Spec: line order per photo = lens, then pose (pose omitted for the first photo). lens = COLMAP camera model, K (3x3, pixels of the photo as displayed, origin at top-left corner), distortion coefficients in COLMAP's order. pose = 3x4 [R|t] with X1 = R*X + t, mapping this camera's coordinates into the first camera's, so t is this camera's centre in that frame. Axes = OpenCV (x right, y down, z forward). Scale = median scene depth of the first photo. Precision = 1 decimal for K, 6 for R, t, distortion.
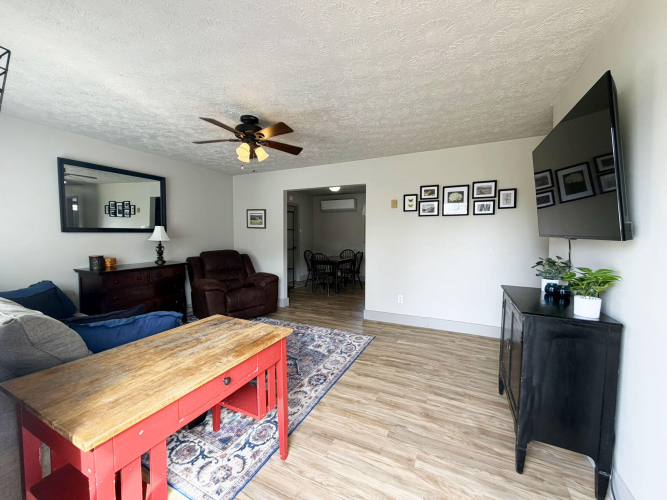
lens RADIAL K [[267.0, 0, 330.9], [0, 267.0, 249.5], [0, 0, 1]] dist [-0.003162, -0.000192]
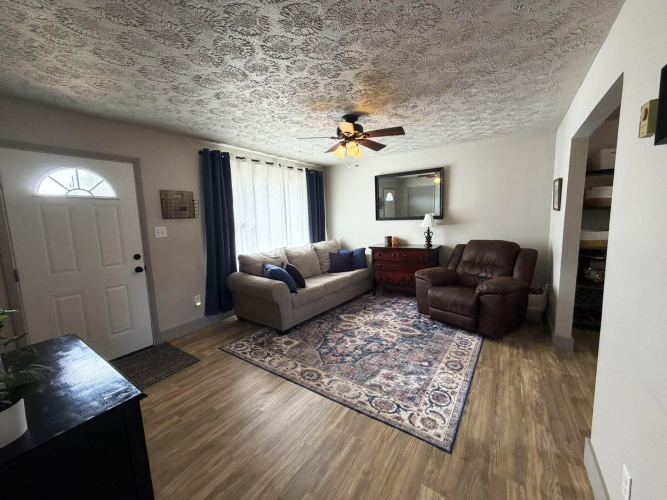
lens RADIAL K [[267.0, 0, 330.2], [0, 267.0, 248.2], [0, 0, 1]] dist [-0.003162, -0.000192]
pose [[-0.151035, 0.119902, -0.981230, 0.662279], [-0.025901, 0.991796, 0.125180, -0.089173], [0.988189, 0.044321, -0.146690, 0.908241]]
